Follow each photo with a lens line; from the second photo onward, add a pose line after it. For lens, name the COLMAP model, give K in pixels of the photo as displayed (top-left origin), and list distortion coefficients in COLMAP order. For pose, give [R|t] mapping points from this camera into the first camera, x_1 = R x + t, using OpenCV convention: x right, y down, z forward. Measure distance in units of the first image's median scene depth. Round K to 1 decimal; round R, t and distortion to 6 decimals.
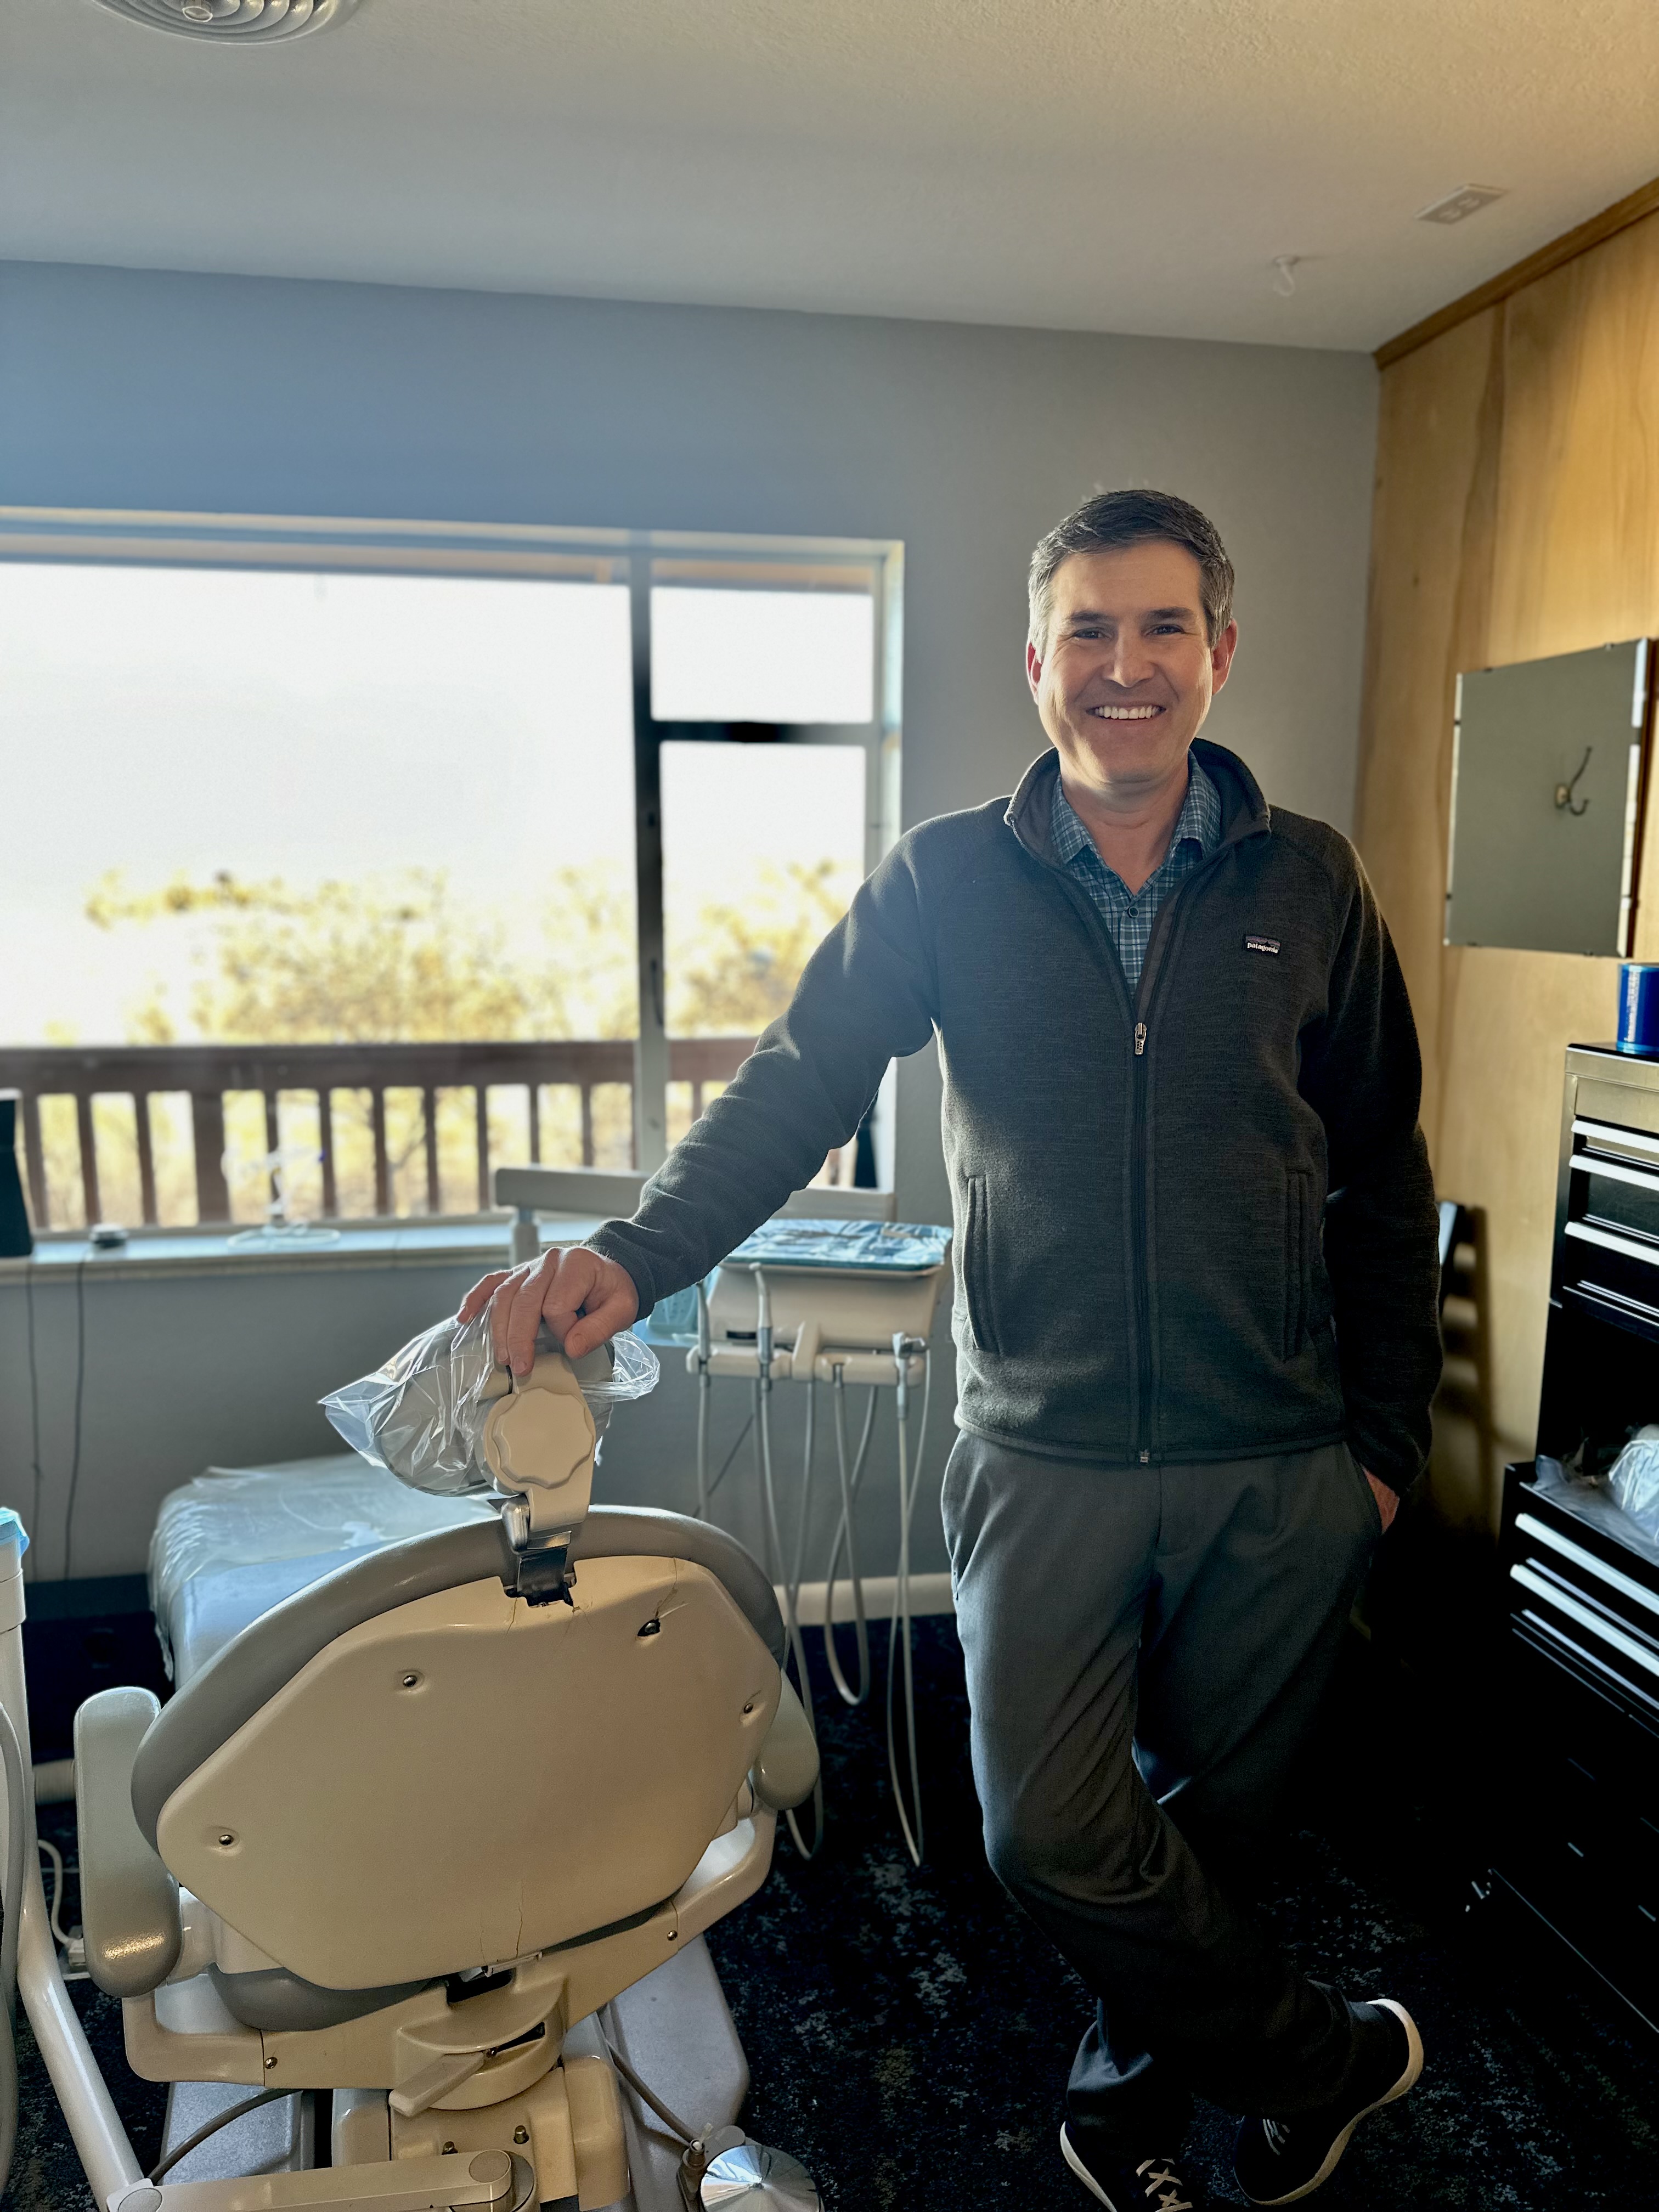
lens RADIAL K [[1583.0, 0, 816.1], [0, 1583.0, 1109.8], [0, 0, 1]] dist [0.043818, -0.036048]
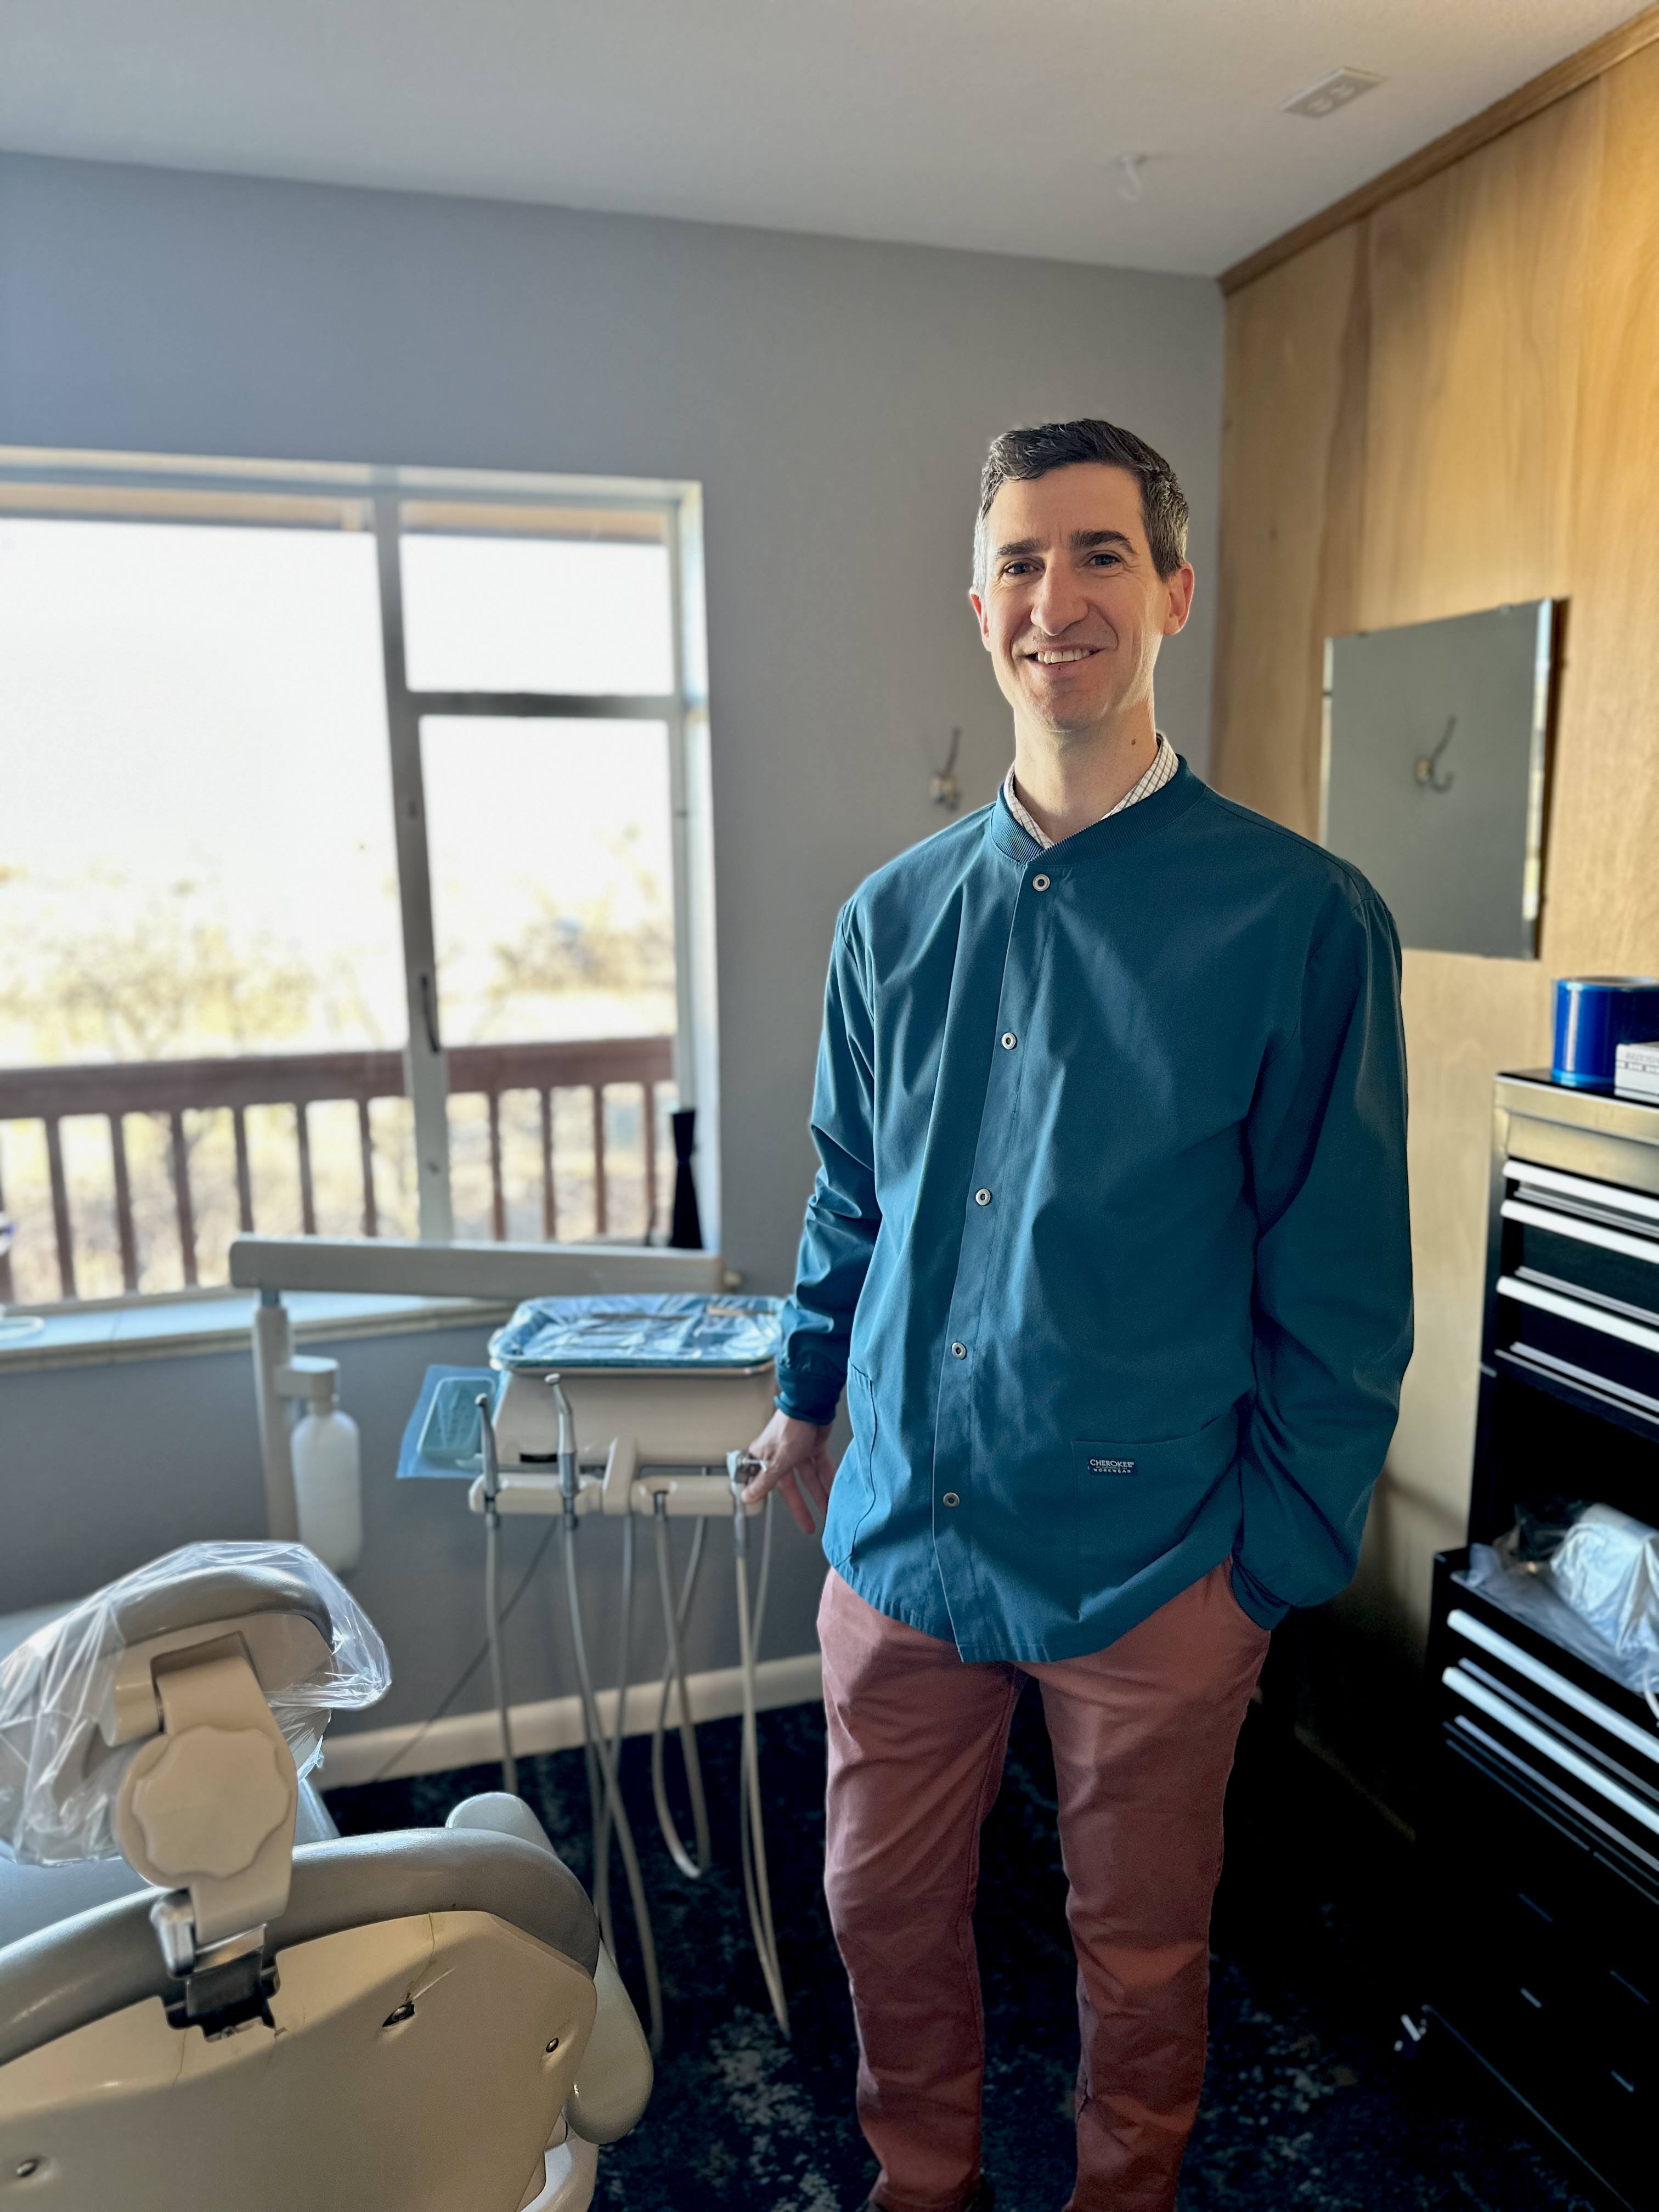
lens RADIAL K [[1583.0, 0, 841.0], [0, 1583.0, 1101.2], [0, 0, 1]] dist [0.043818, -0.036048]
pose [[0.990770, -0.038077, 0.130097, 0.007005], [0.035603, 0.999139, 0.021285, -0.049937], [-0.130795, -0.016456, 0.991273, 0.168954]]
